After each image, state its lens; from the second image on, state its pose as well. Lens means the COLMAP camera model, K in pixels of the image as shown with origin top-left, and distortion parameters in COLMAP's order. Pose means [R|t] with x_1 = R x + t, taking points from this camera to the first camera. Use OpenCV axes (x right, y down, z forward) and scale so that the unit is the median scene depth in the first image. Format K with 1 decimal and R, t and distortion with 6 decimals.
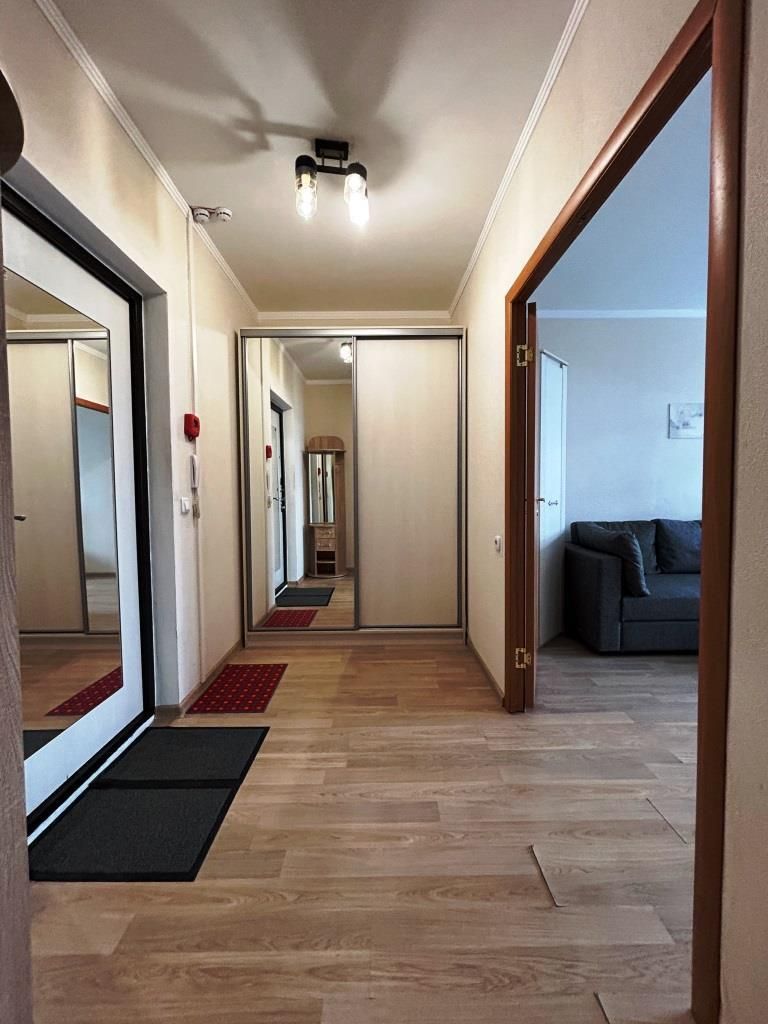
lens RADIAL K [[412.7, 0, 382.6], [0, 412.7, 507.0], [0, 0, 1]] dist [0.002047, -0.000099]
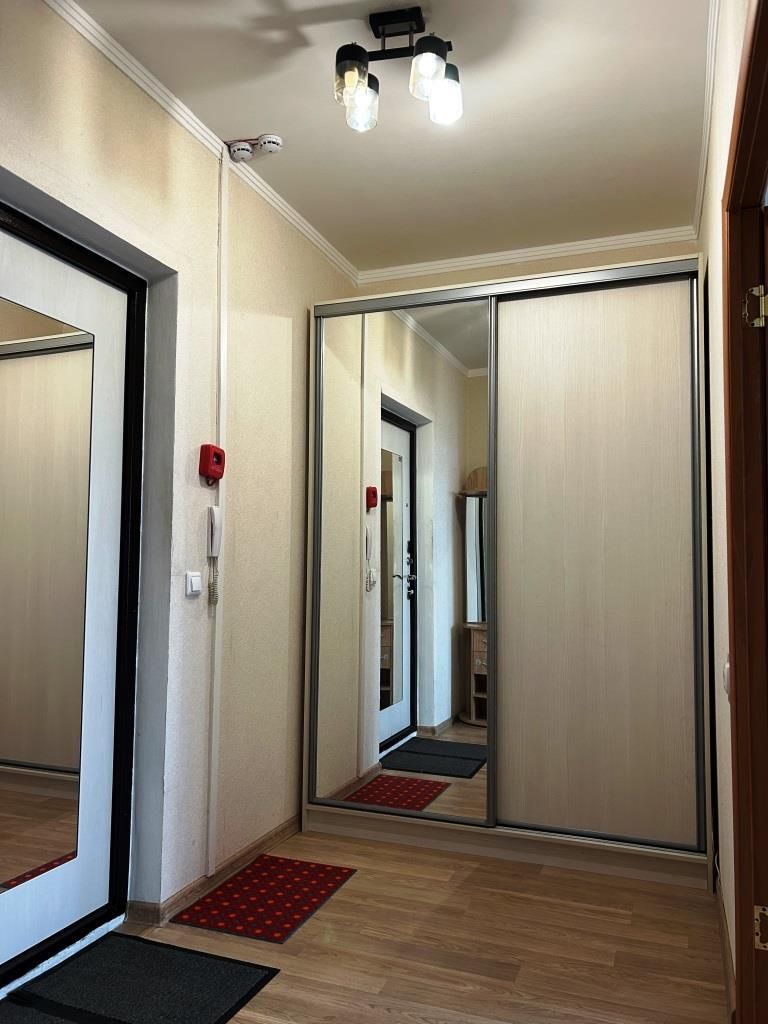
lens RADIAL K [[766.5, 0, 384.9], [0, 766.5, 516.4], [0, 0, 1]] dist [0.043015, -0.044805]
pose [[0.932458, -0.005601, -0.361234, 0.228017], [-0.030650, 0.995049, -0.094544, -0.004833], [0.359975, 0.099230, 0.927670, -0.020044]]
